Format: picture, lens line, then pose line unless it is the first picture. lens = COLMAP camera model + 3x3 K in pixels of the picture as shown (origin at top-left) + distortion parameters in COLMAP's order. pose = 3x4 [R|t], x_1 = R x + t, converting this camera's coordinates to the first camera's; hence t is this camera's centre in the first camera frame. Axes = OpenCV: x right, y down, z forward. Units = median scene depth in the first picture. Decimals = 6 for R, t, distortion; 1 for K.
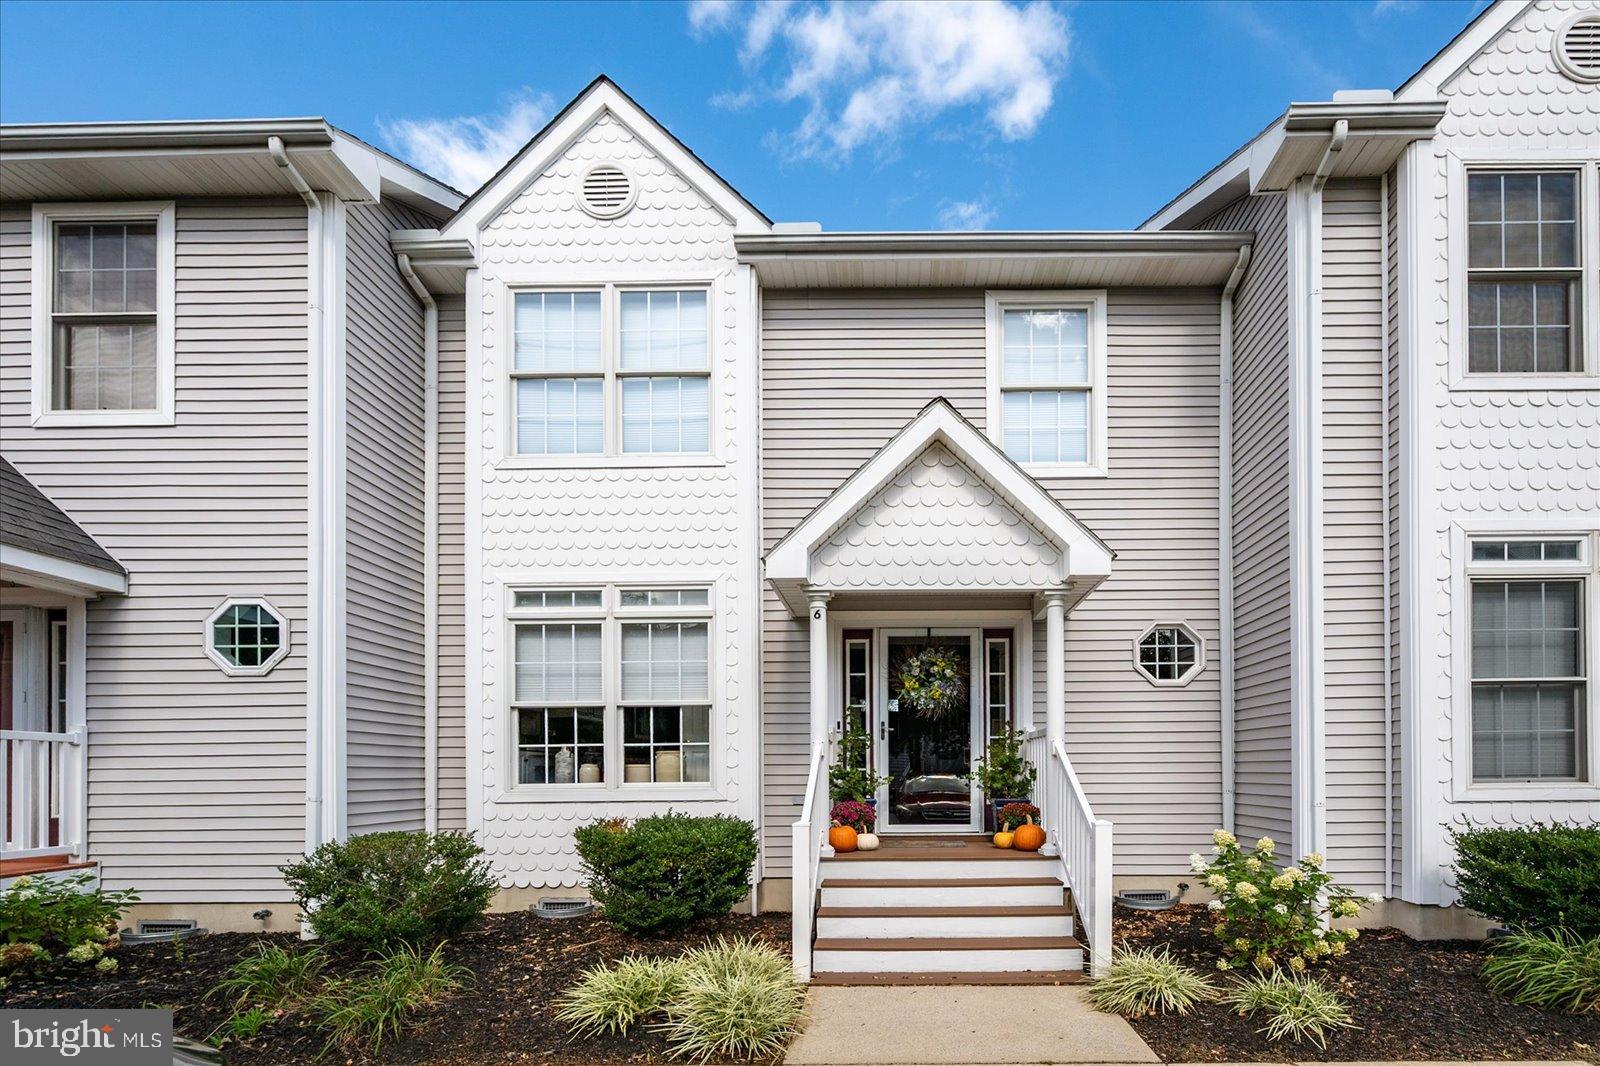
lens RADIAL K [[801.4, 0, 646.3], [0, 801.4, 538.3], [0, 0, 1]] dist [0.000761, -0.001098]
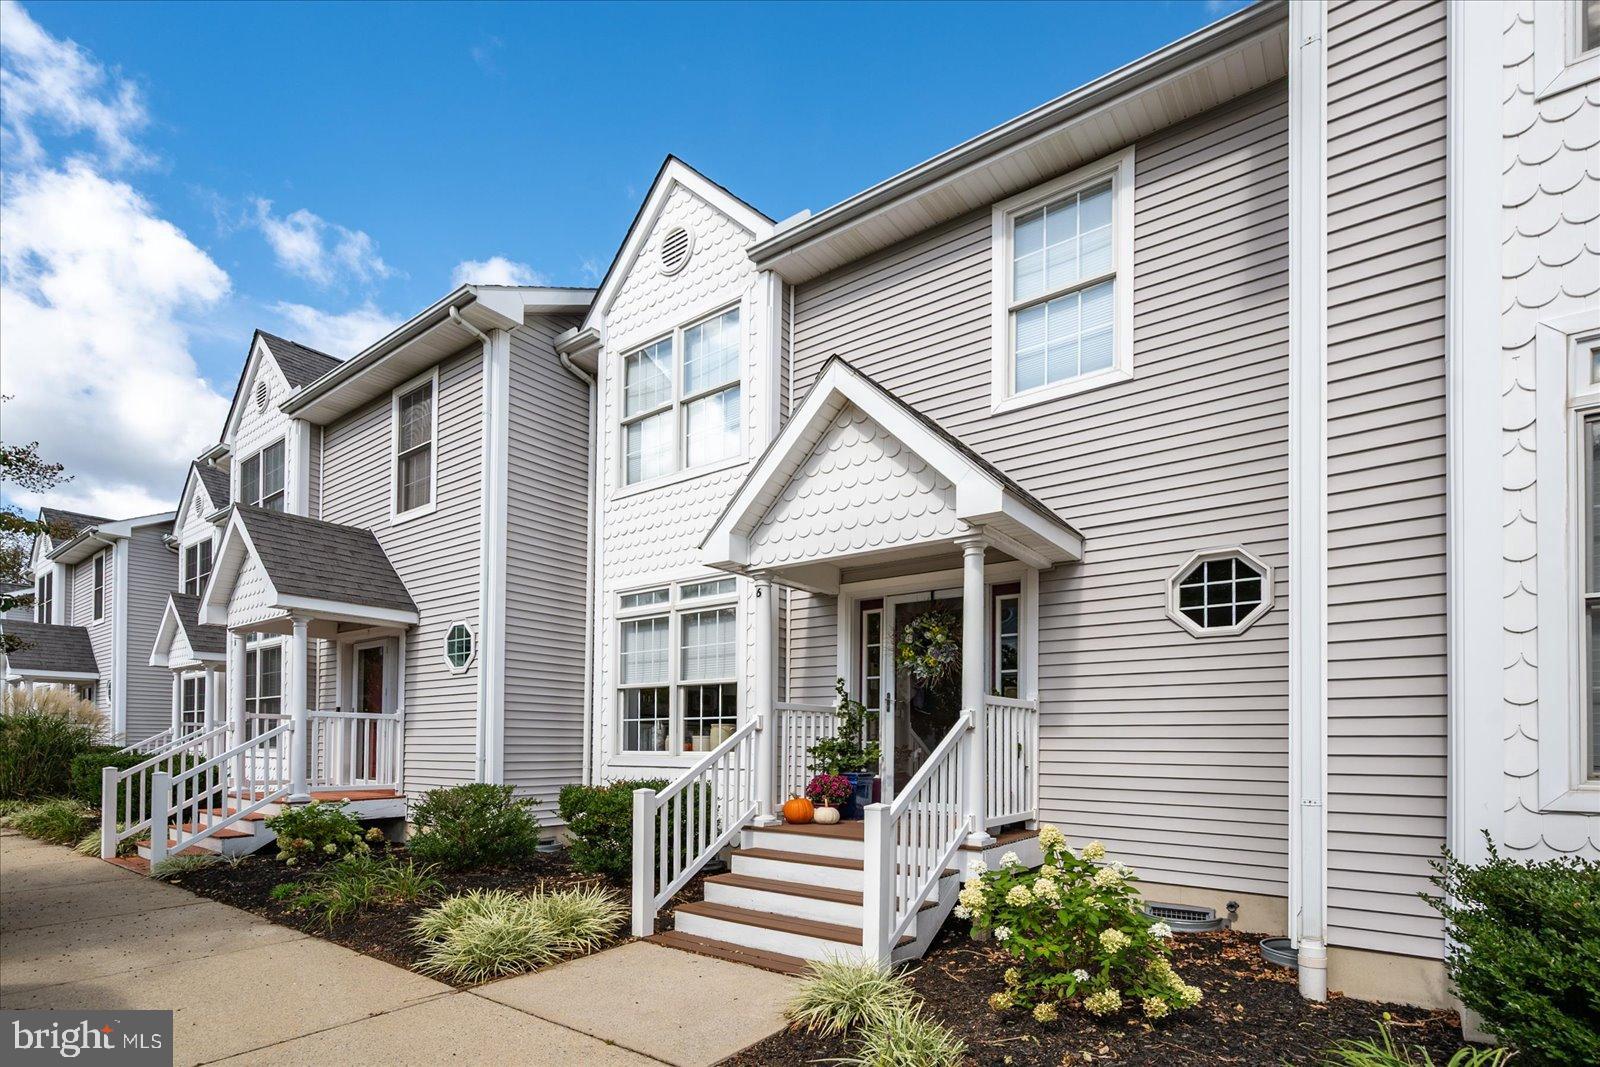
lens RADIAL K [[727.8, 0, 838.4], [0, 727.8, 527.6], [0, 0, 1]] dist [0.001823, 0.000570]
pose [[0.824437, -0.149888, -0.545745, 0.758493], [0.146673, 0.987933, -0.049761, 0.067366], [0.546618, -0.039022, 0.836473, 0.244806]]
